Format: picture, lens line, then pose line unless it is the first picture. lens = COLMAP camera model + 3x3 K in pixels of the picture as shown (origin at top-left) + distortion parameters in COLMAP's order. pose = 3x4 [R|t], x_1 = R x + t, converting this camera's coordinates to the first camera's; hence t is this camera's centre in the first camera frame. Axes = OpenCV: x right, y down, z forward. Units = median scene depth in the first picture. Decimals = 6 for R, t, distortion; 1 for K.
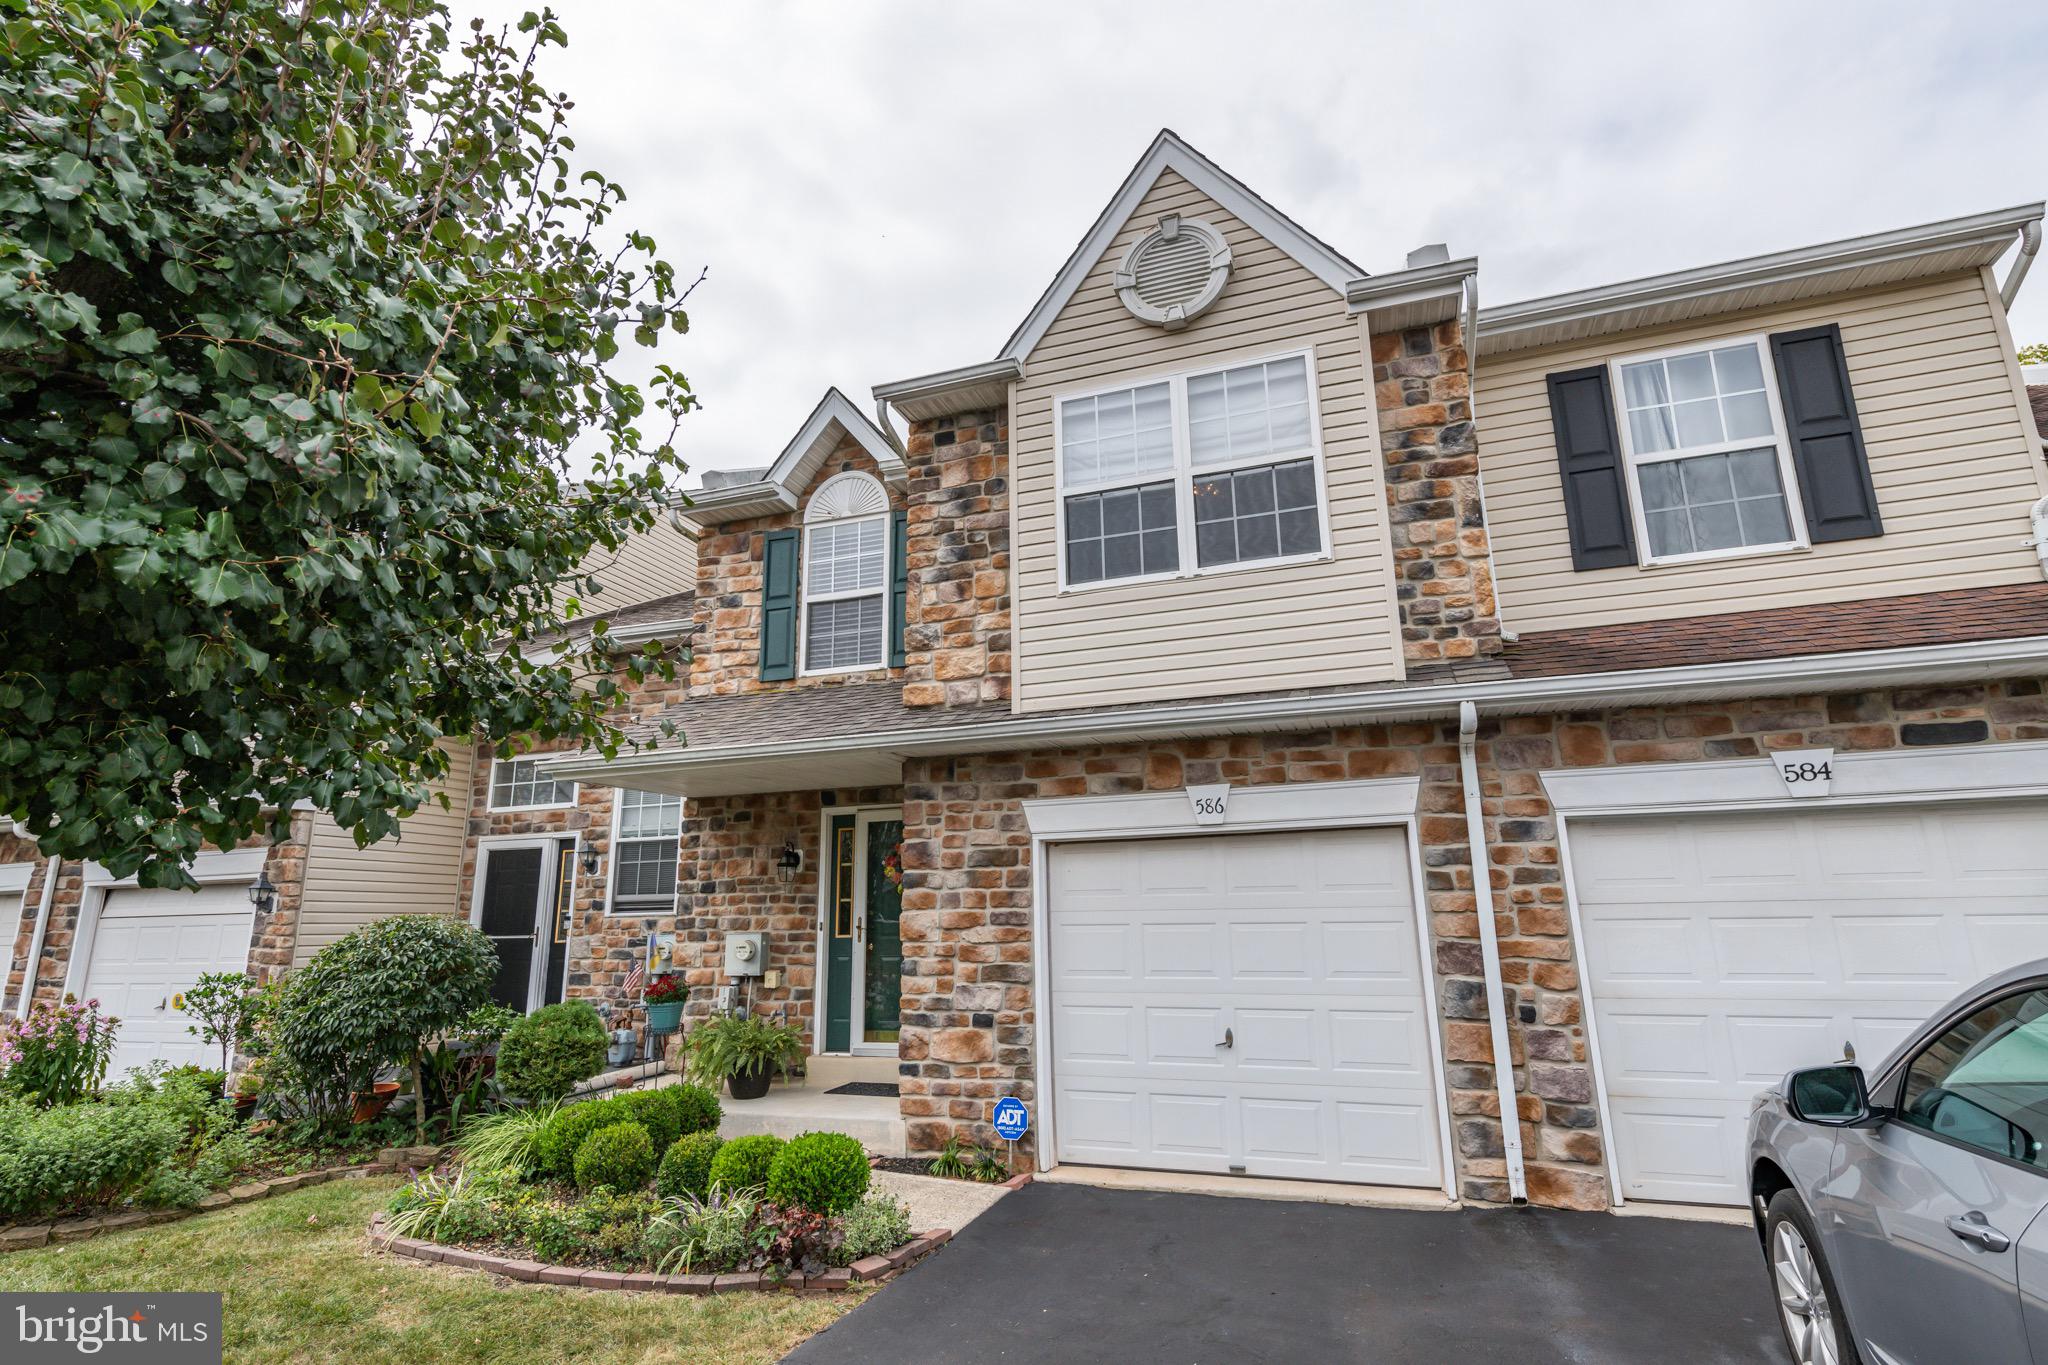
lens RADIAL K [[1040.1, 0, 1019.8], [0, 1040.1, 674.0], [0, 0, 1]] dist [0.029994, -0.024054]
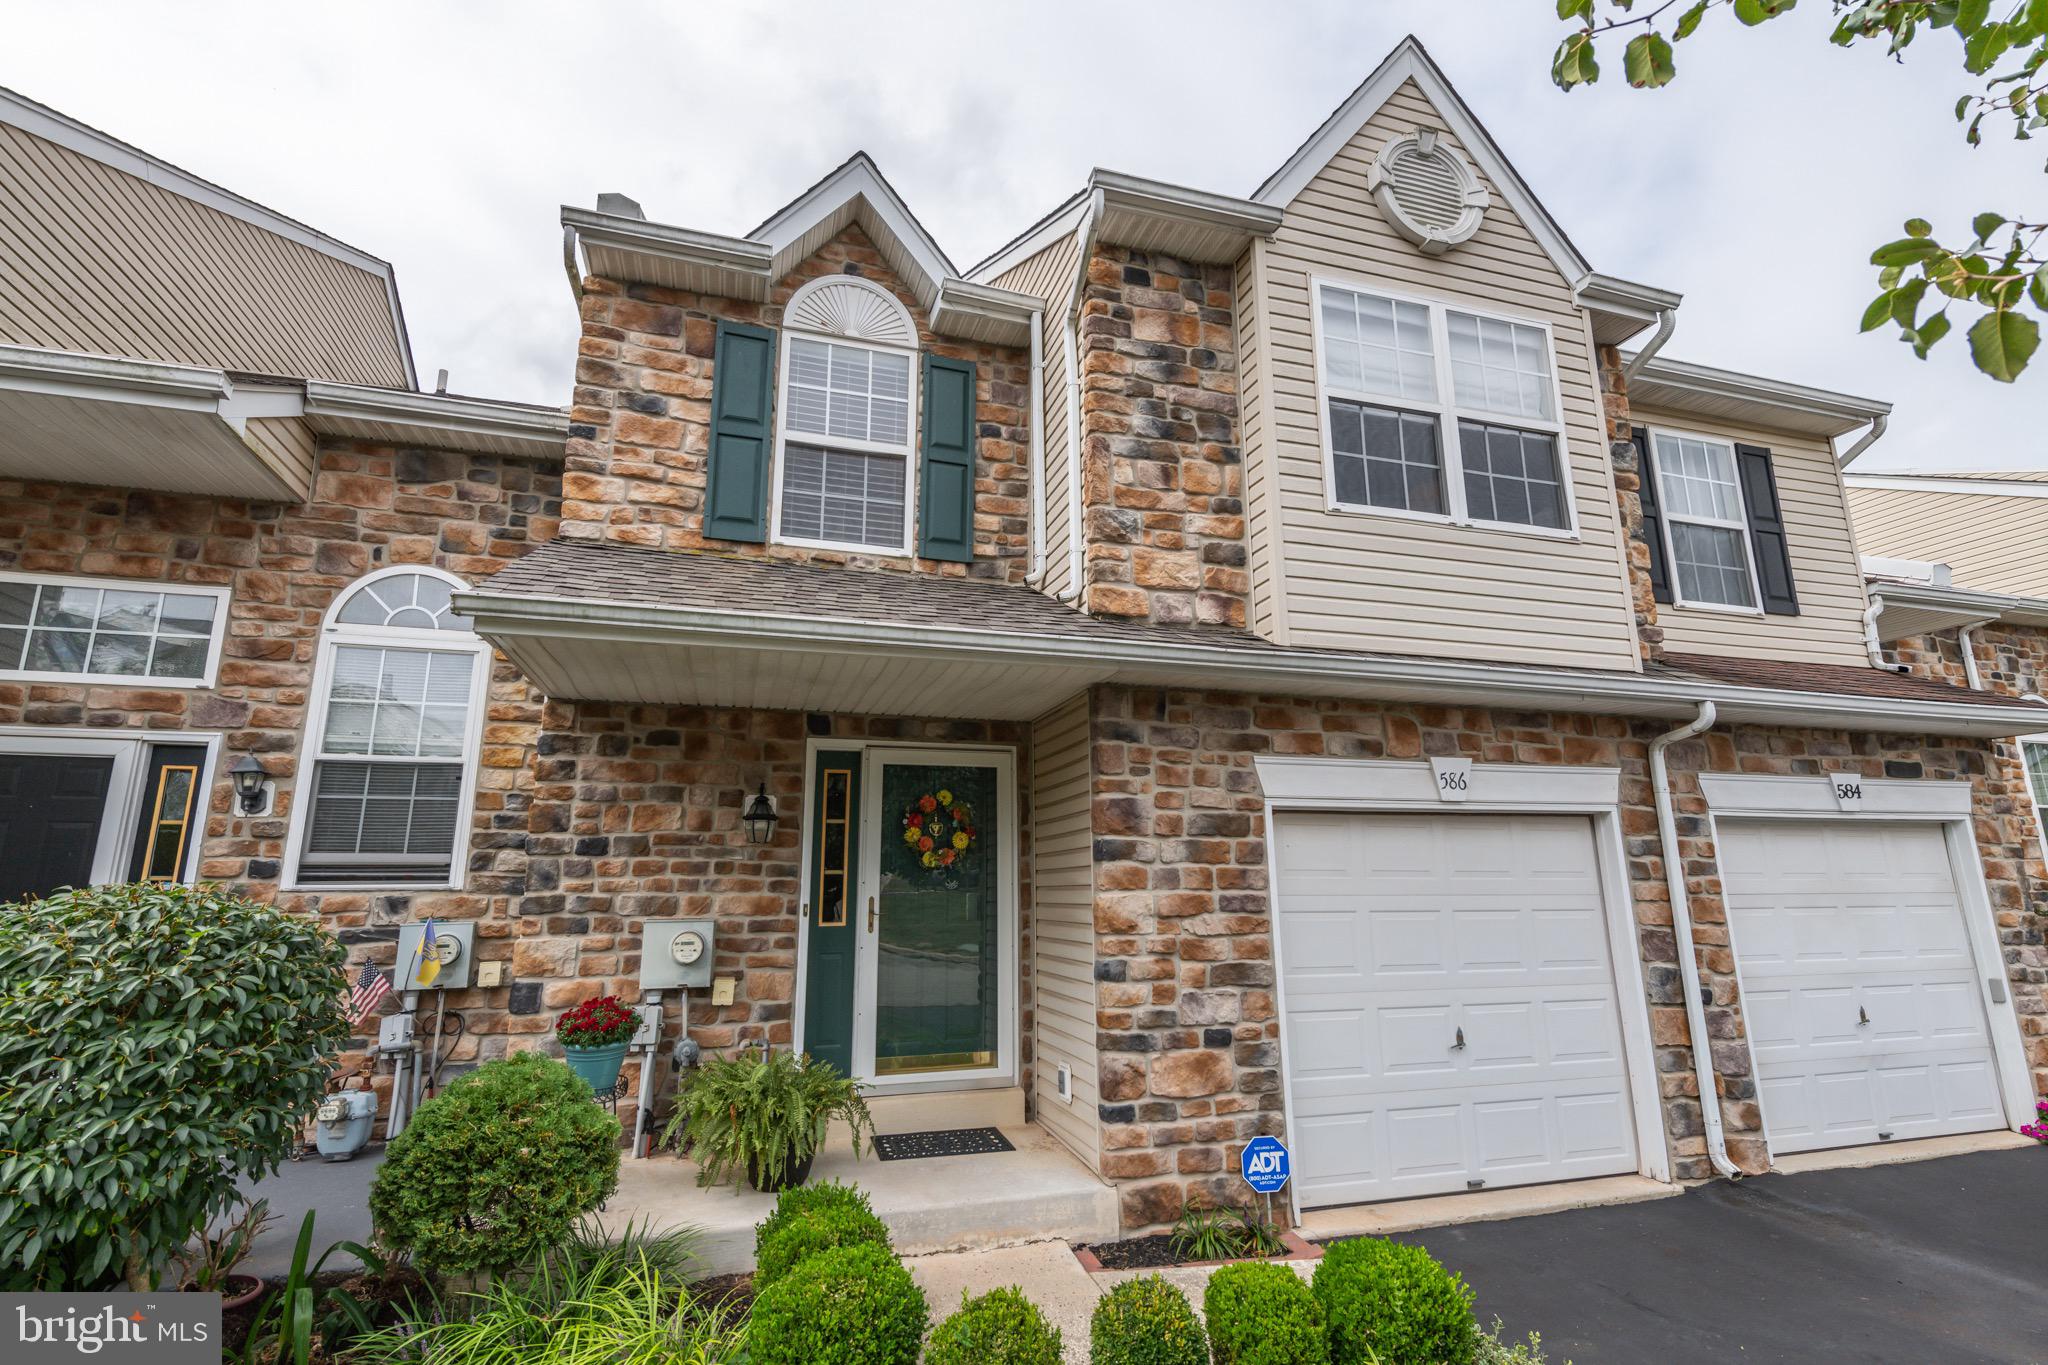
lens RADIAL K [[971.9, 0, 1027.5], [0, 971.9, 674.5], [0, 0, 1]] dist [0.024342, -0.017279]
pose [[0.796235, 0.141782, 0.588139, -0.566950], [-0.147777, 0.988283, -0.038181, 0.112192], [-0.586662, -0.056512, 0.807858, 0.494688]]
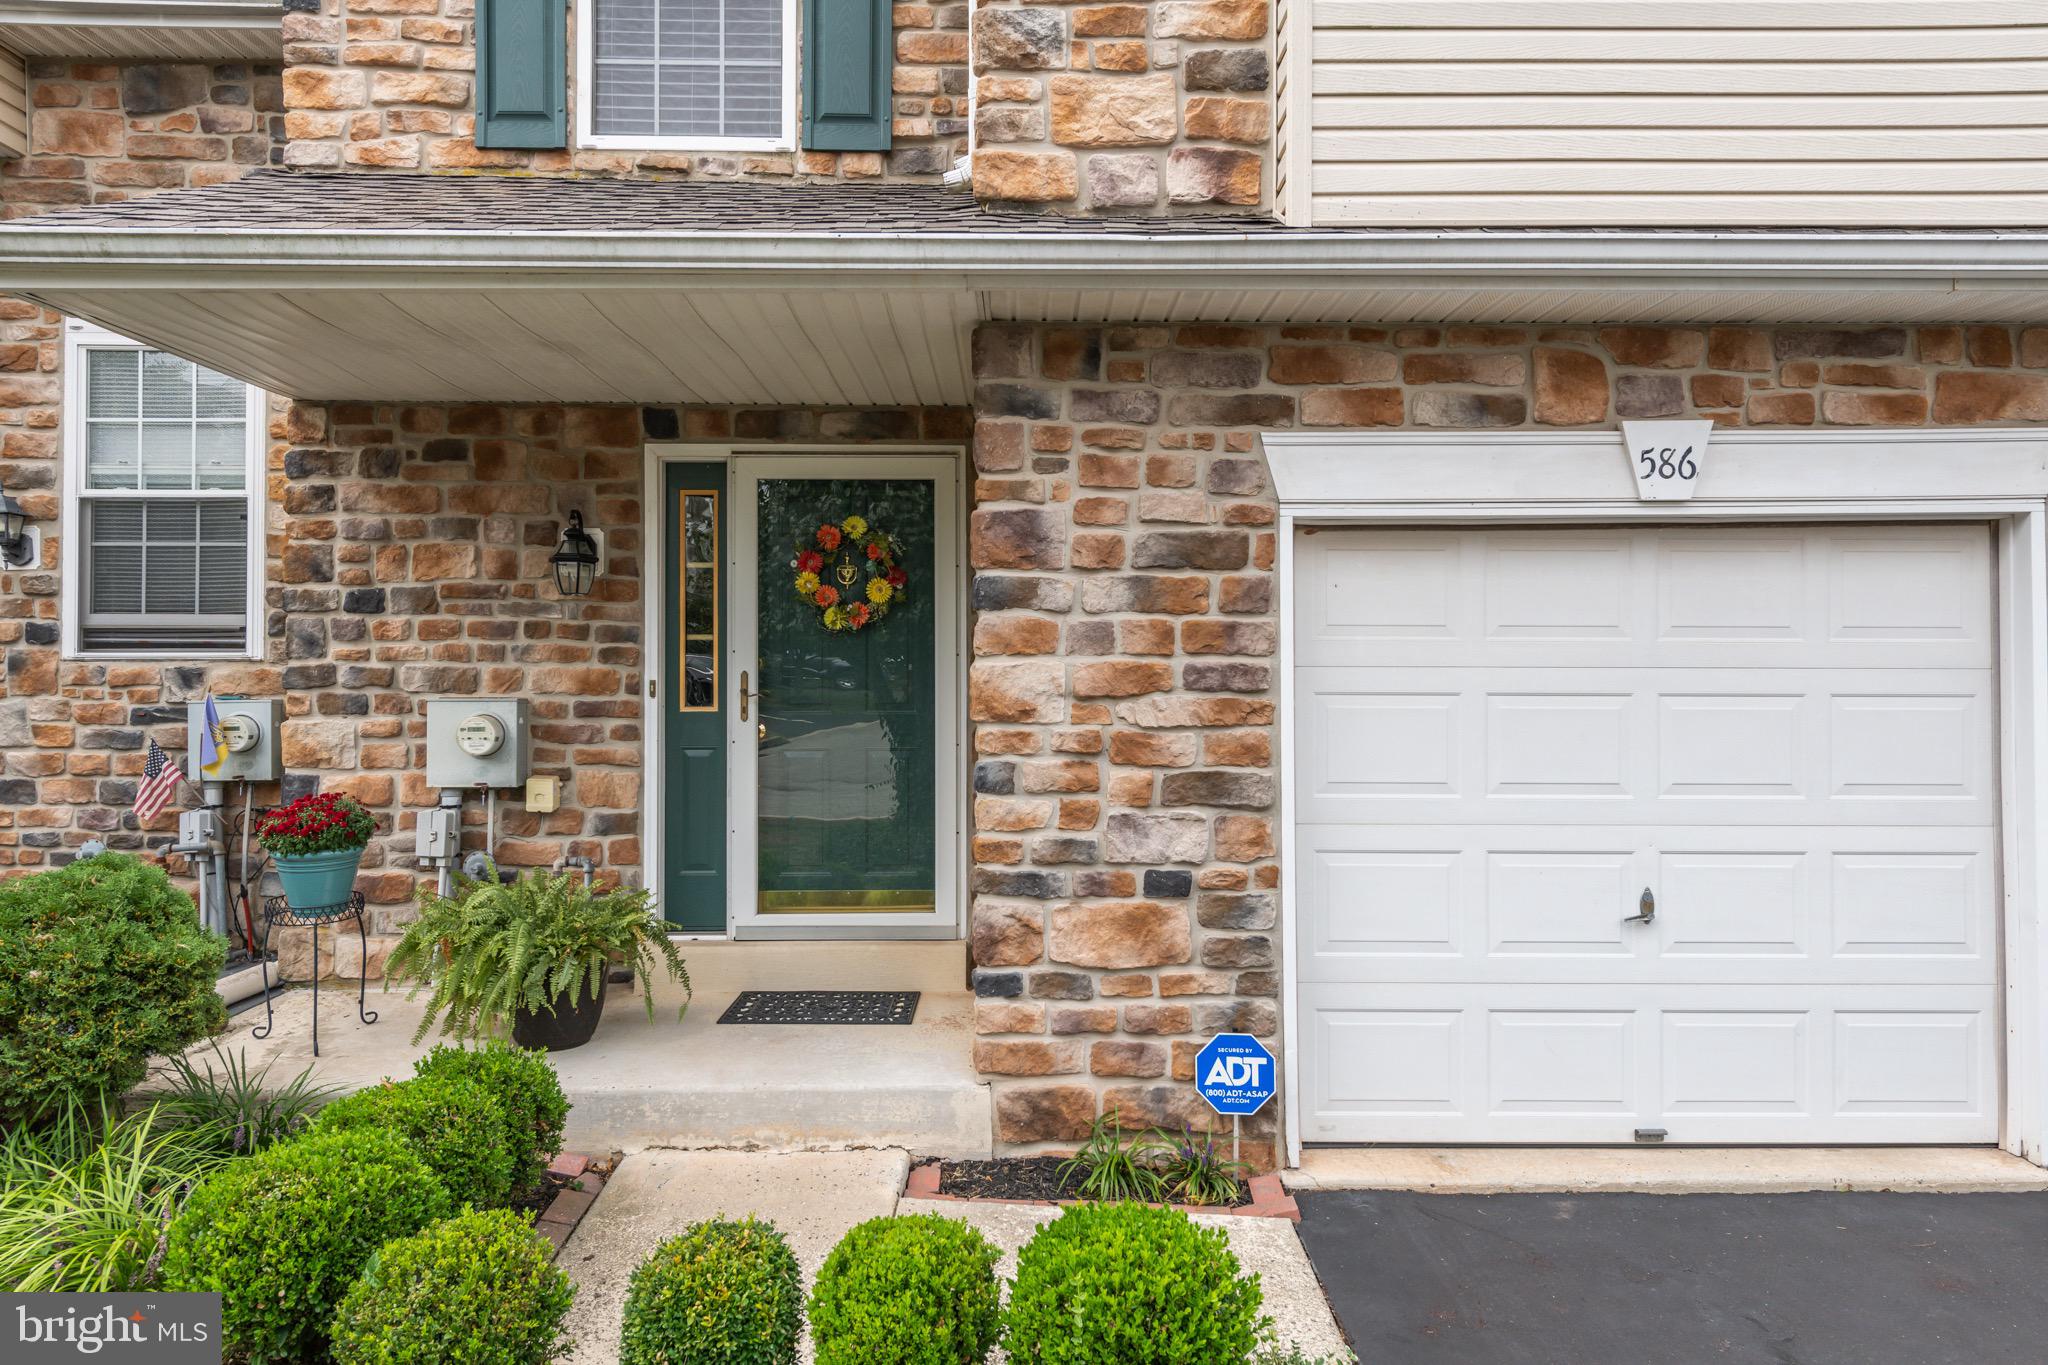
lens RADIAL K [[1330.1, 0, 1024.0], [0, 1330.1, 682.5], [0, 0, 1]] dist [0.032812, -0.028725]
pose [[0.936552, 0.018889, 0.350020, -0.295465], [-0.096218, 0.974045, 0.204887, 0.116635], [-0.337065, -0.225565, 0.914061, 0.458393]]
